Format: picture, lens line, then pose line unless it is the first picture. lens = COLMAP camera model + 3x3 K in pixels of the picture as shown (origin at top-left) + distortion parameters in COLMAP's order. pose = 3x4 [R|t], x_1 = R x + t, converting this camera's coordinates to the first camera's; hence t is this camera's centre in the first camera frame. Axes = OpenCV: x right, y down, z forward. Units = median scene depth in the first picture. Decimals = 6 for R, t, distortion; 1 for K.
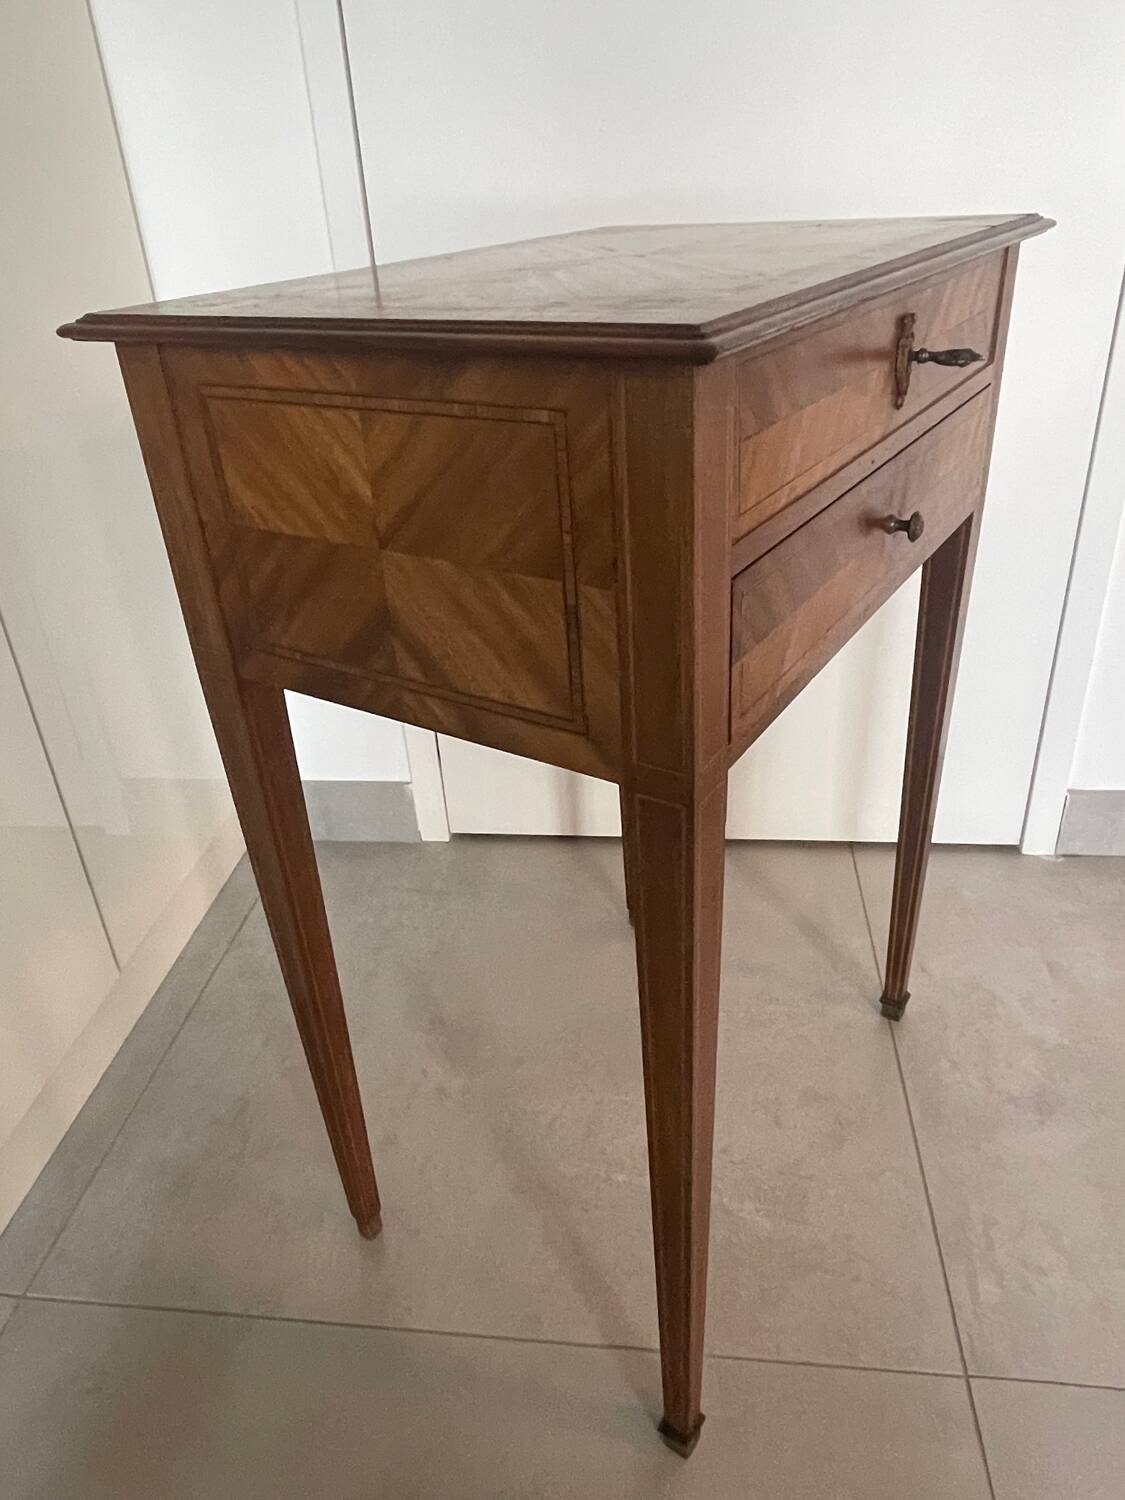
lens RADIAL K [[1023.4, 0, 555.2], [0, 1023.4, 737.6], [0, 0, 1]] dist [0.002042, -0.002479]
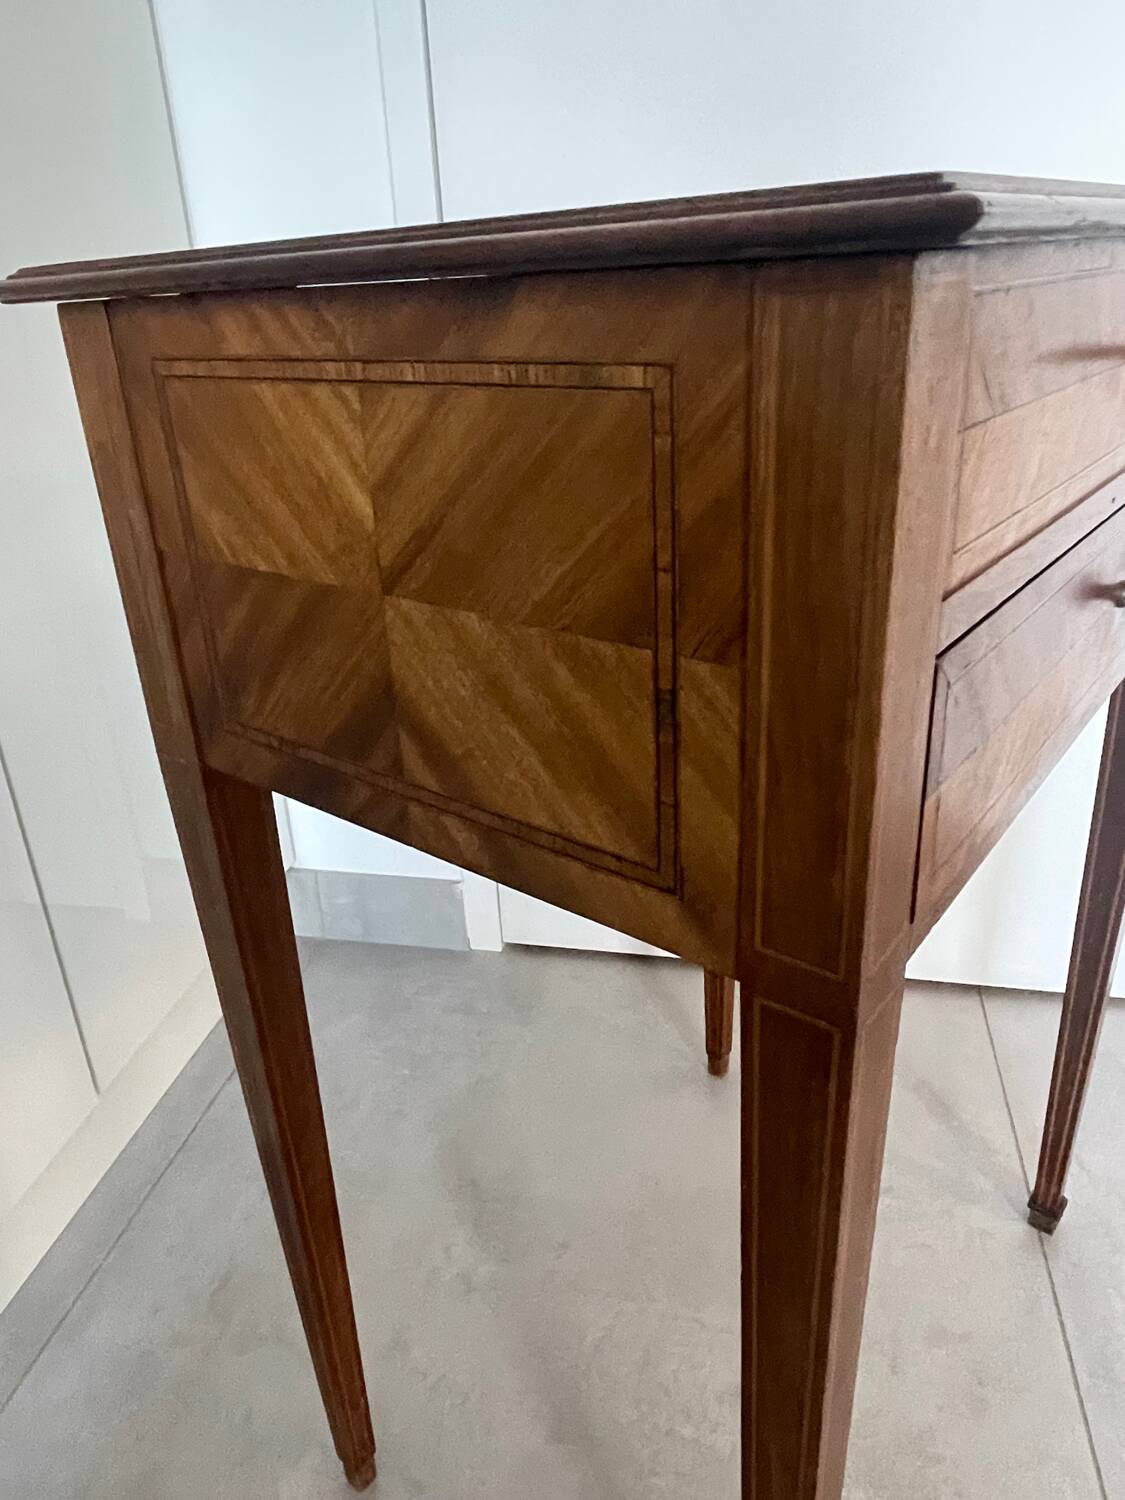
lens RADIAL K [[1023.4, 0, 551.2], [0, 1023.4, 749.7], [0, 0, 1]] dist [0.002042, -0.002479]
pose [[0.995649, 0.048069, -0.079823, -0.001477], [-0.053283, 0.996492, -0.064531, -0.040895], [0.076441, 0.068504, 0.994718, 0.317565]]
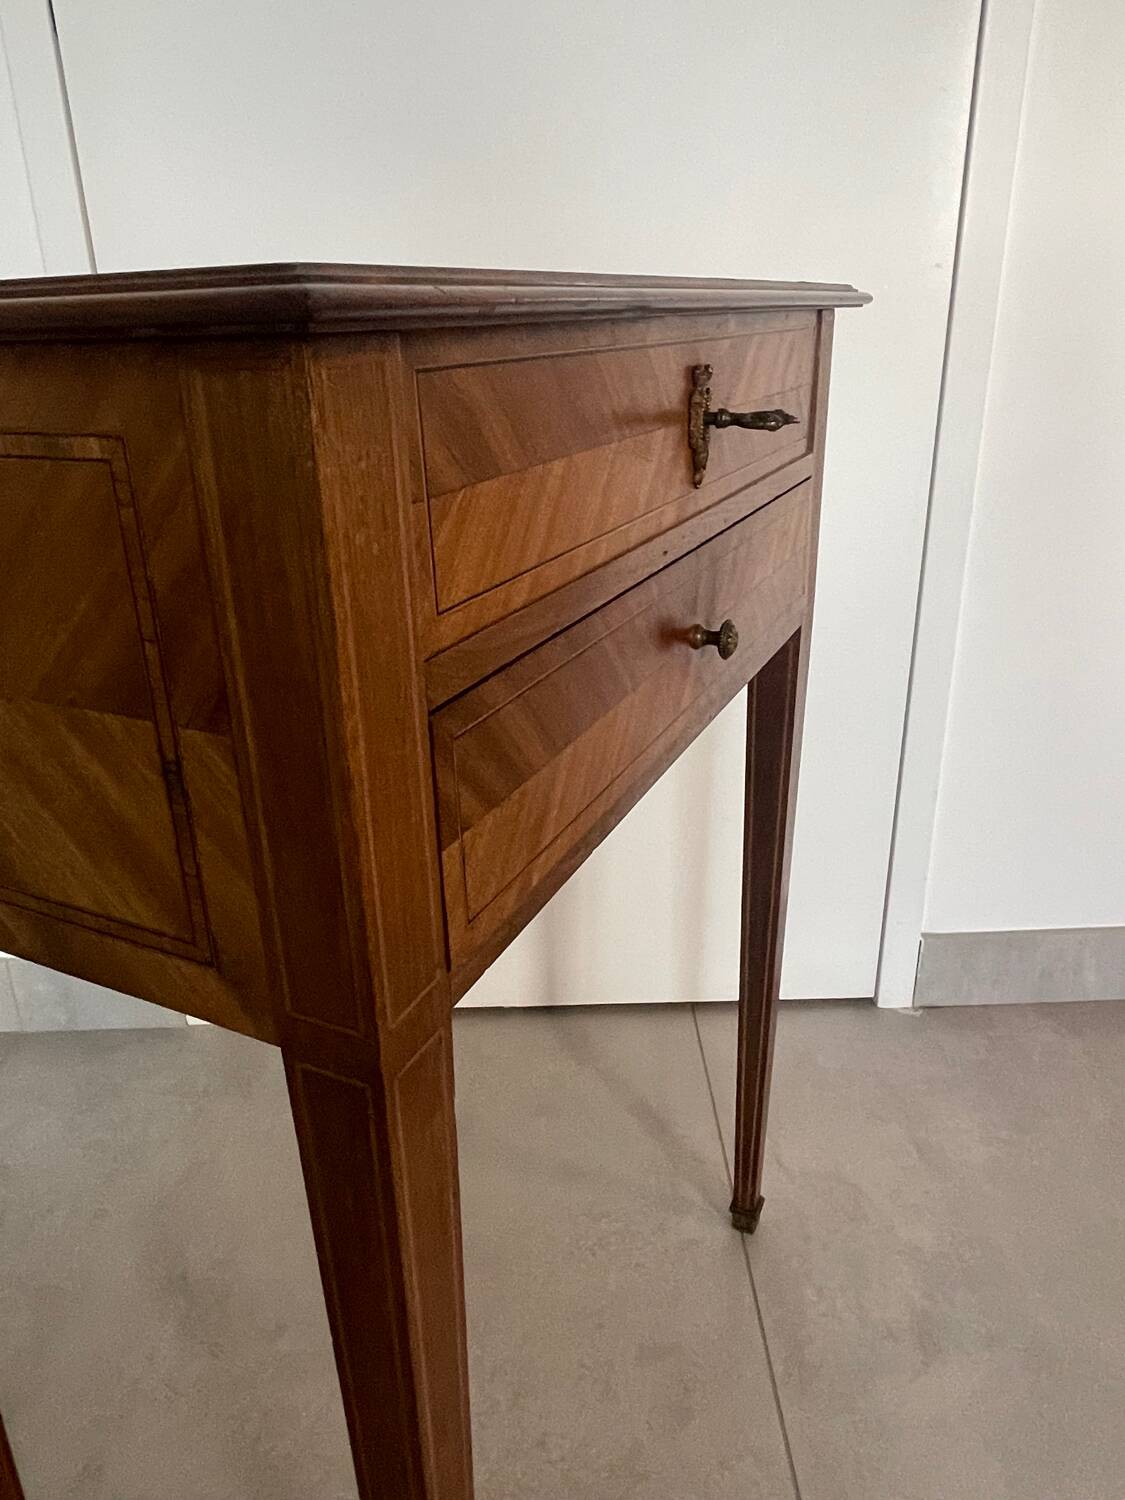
lens RADIAL K [[1023.4, 0, 543.0], [0, 1023.4, 752.5], [0, 0, 1]] dist [0.002042, -0.002479]
pose [[0.991541, -0.018748, 0.128431, 0.130954], [0.032630, 0.993739, -0.106855, -0.051087], [-0.125624, 0.110142, 0.985945, 0.309201]]
